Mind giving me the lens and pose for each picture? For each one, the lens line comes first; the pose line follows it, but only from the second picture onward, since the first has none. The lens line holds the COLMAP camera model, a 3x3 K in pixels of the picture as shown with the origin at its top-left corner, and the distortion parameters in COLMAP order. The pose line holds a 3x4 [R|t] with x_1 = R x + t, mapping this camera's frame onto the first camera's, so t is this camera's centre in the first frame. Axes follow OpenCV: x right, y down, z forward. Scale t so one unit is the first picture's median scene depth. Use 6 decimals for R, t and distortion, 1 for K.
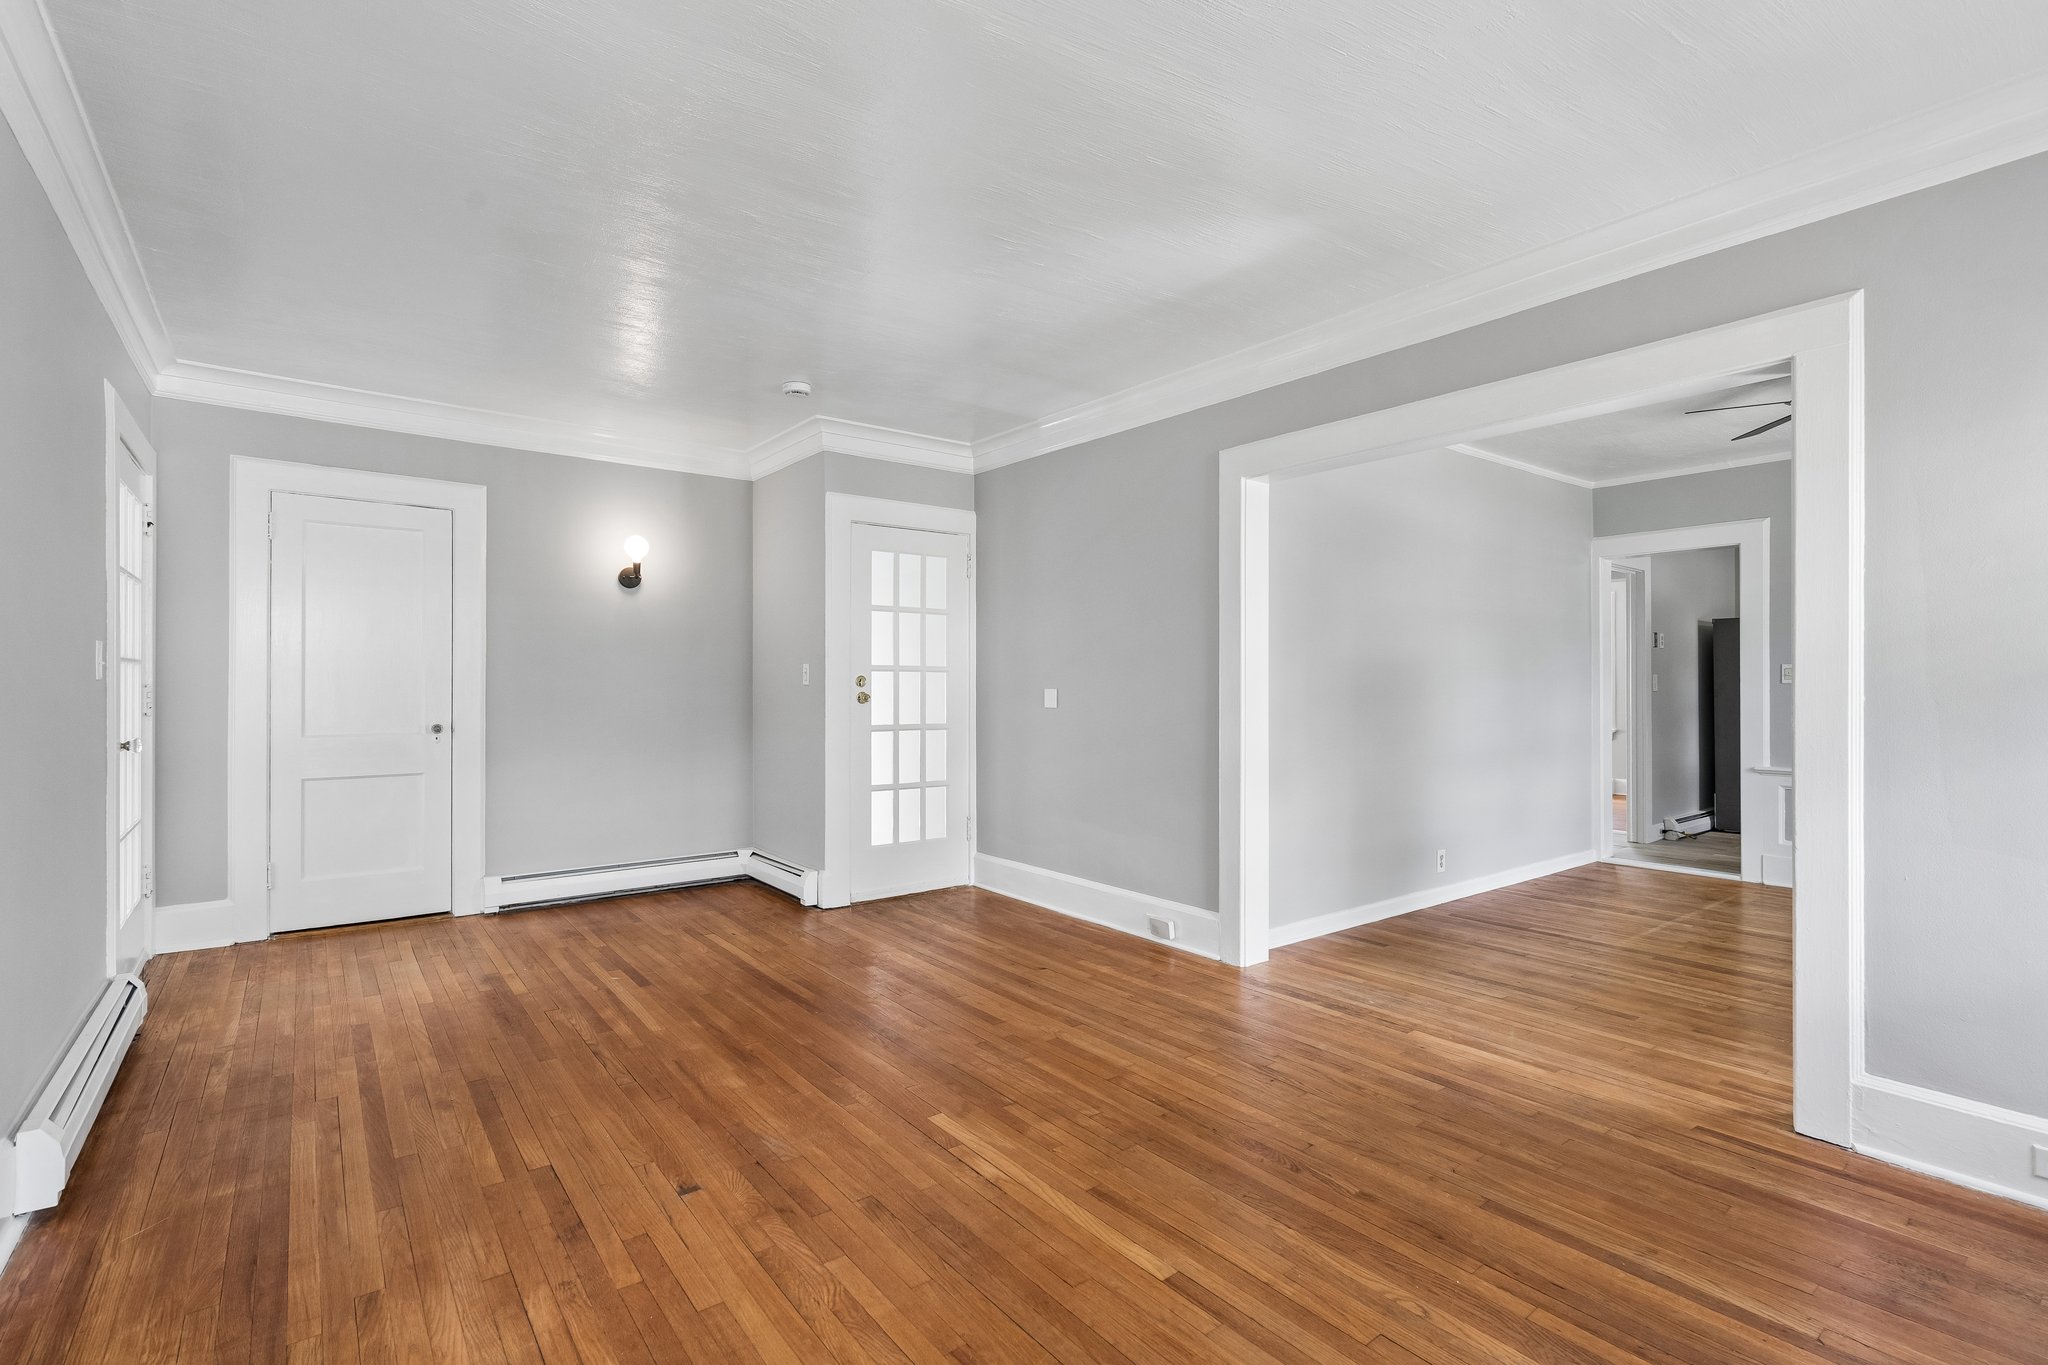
lens RADIAL K [[952.4, 0, 1035.4], [0, 952.4, 678.9], [0, 0, 1]] dist [0.001789, 0.000756]
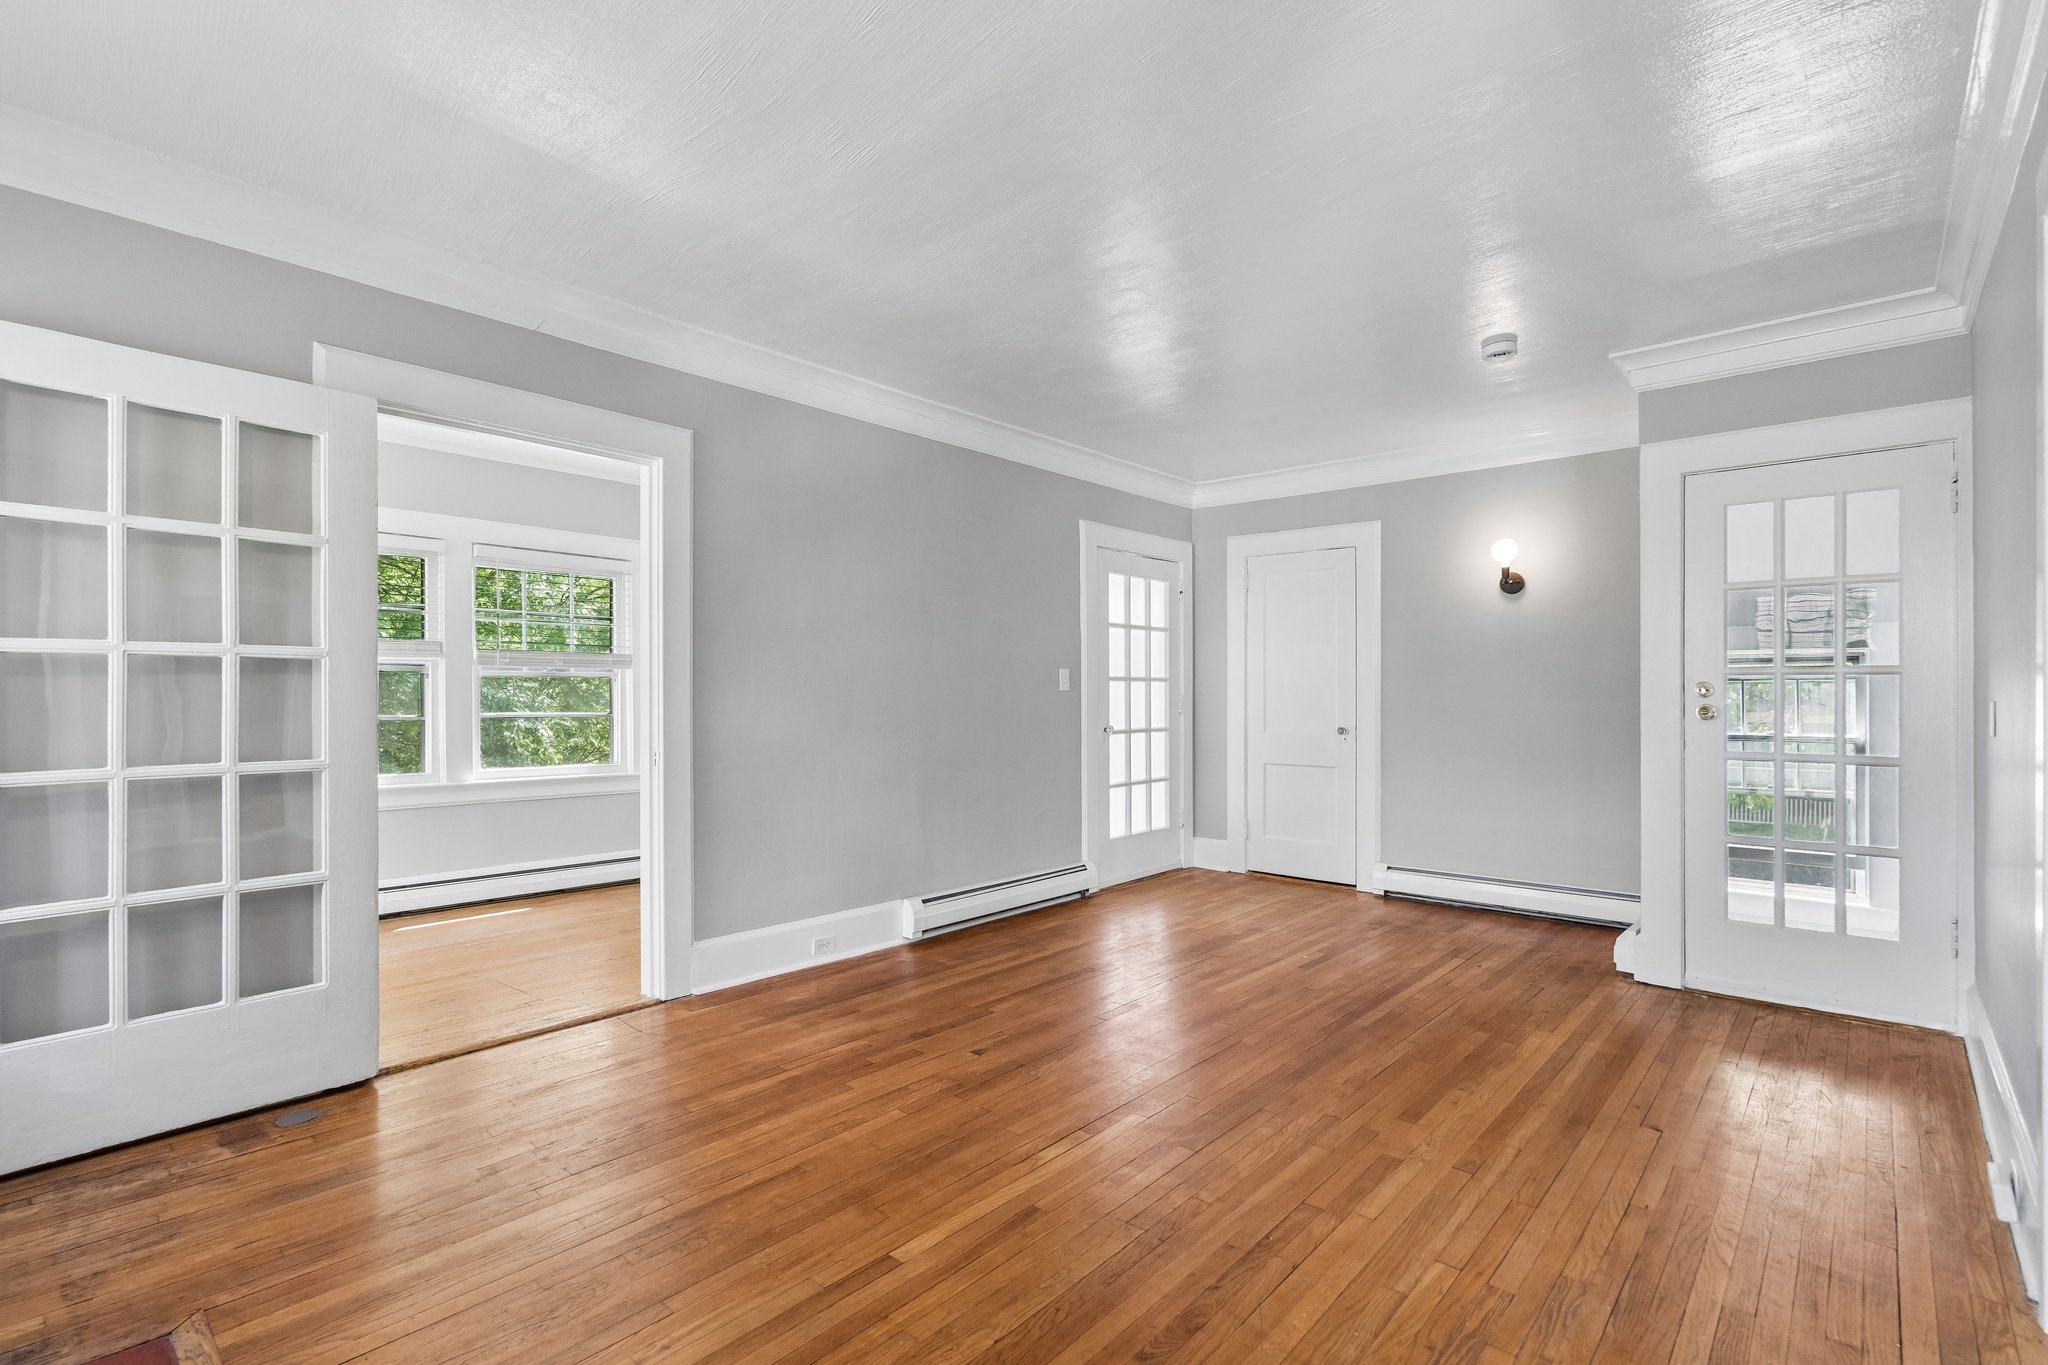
lens RADIAL K [[936.9, 0, 1002.9], [0, 936.9, 680.8], [0, 0, 1]] dist [0.000554, 0.000538]
pose [[0.168441, -0.016272, -0.985577, 0.624060], [0.002534, 0.999868, -0.016075, 0.009733], [0.985708, 0.000211, 0.168460, 0.503026]]
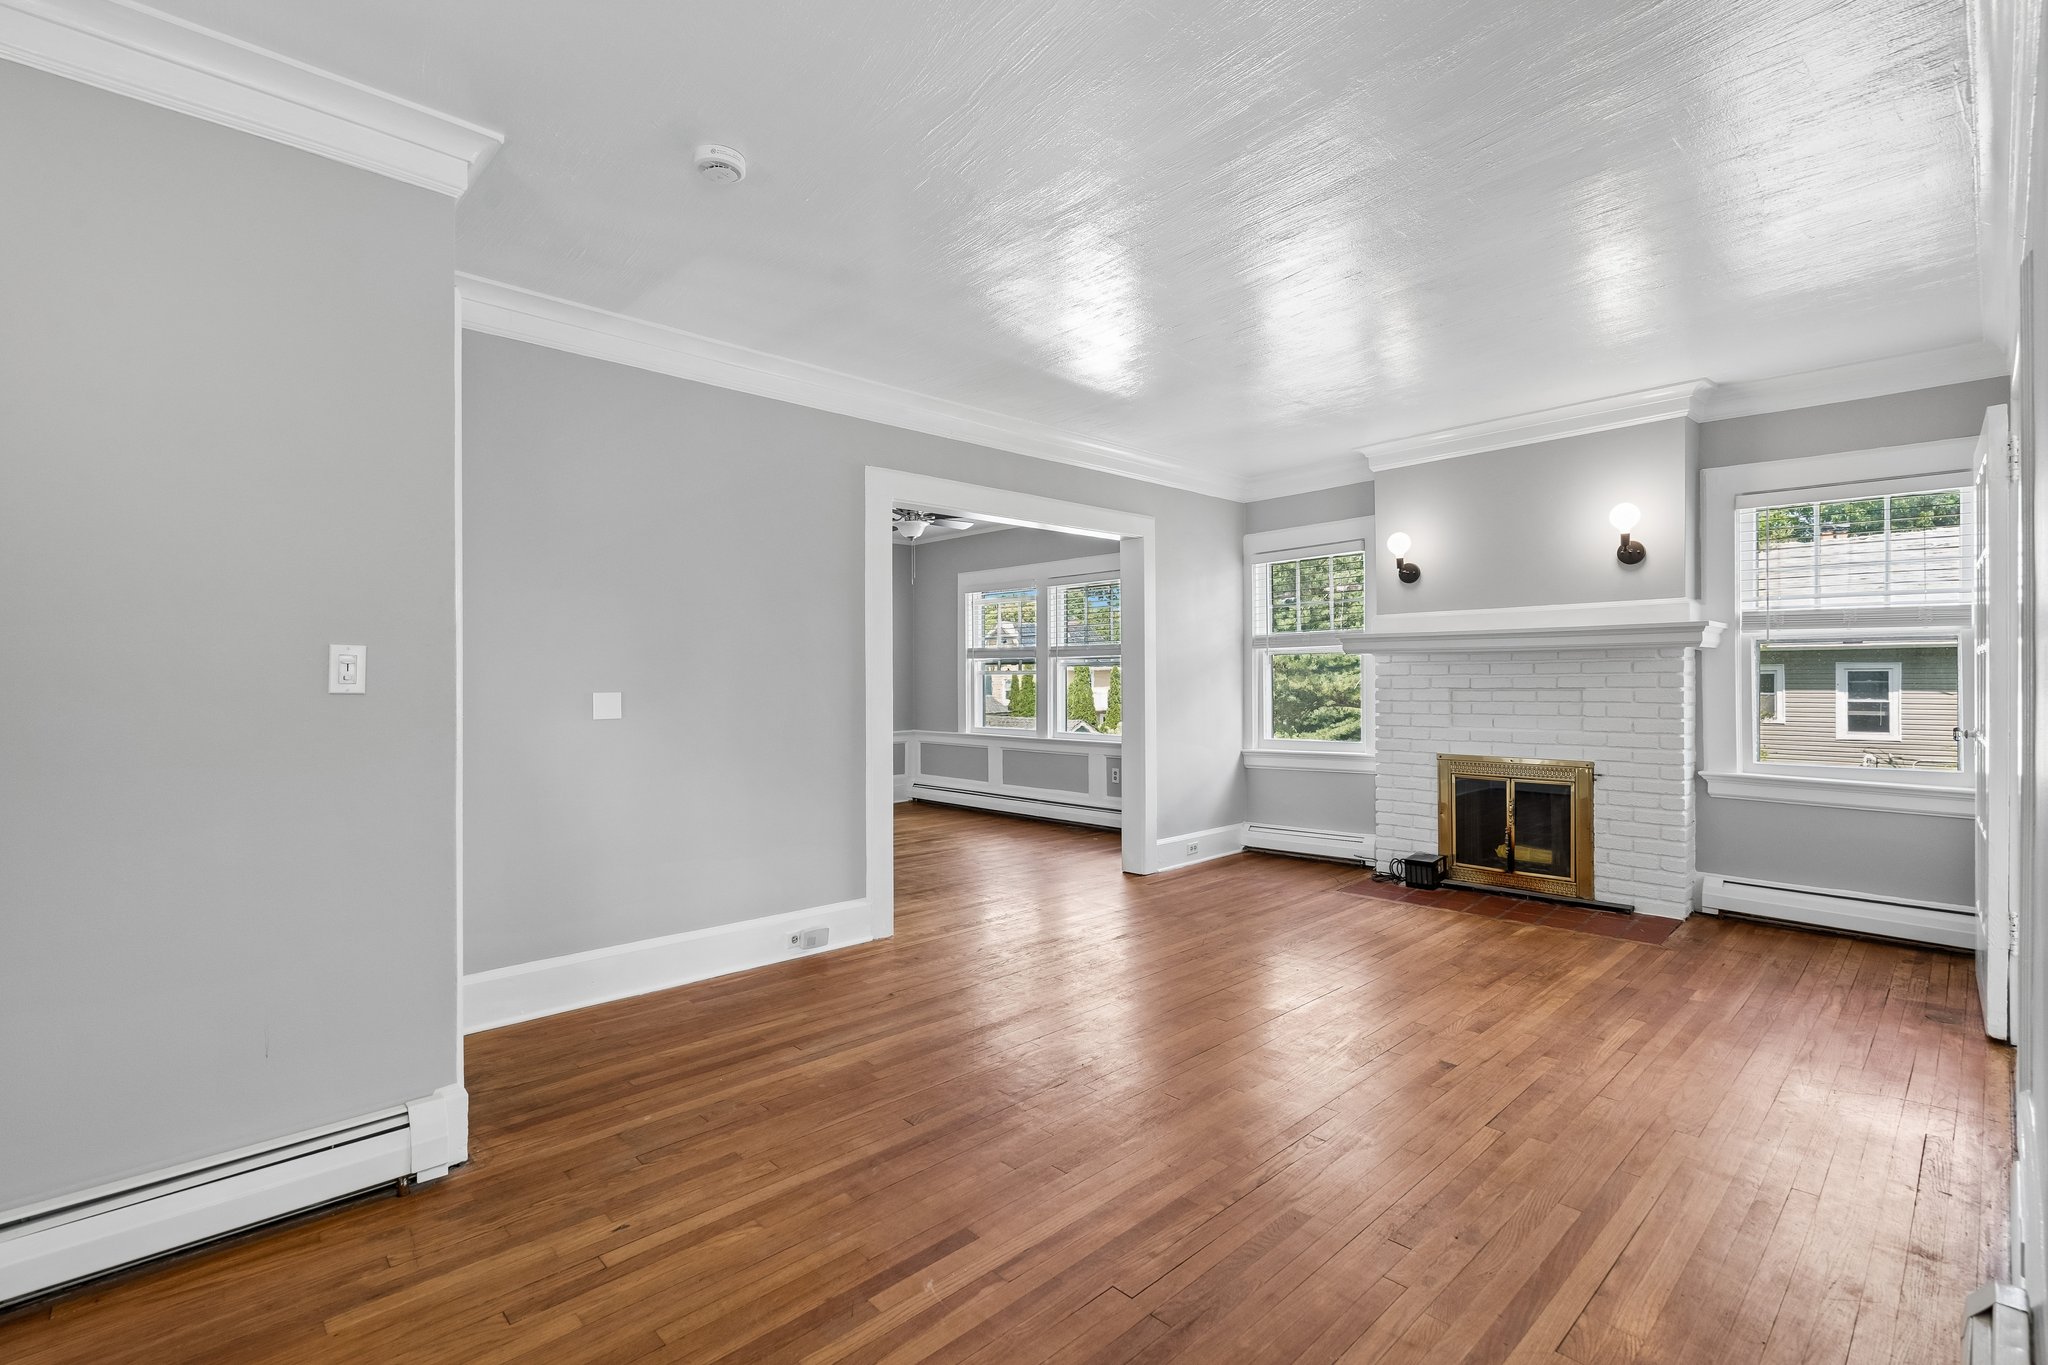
lens RADIAL K [[936.9, 0, 1002.9], [0, 936.9, 680.8], [0, 0, 1]] dist [0.000554, 0.000538]
pose [[-0.096491, -0.002373, 0.995331, -0.995240], [0.000956, 0.999996, 0.002477, -0.000120], [-0.995333, 0.001191, -0.096488, 1.082551]]
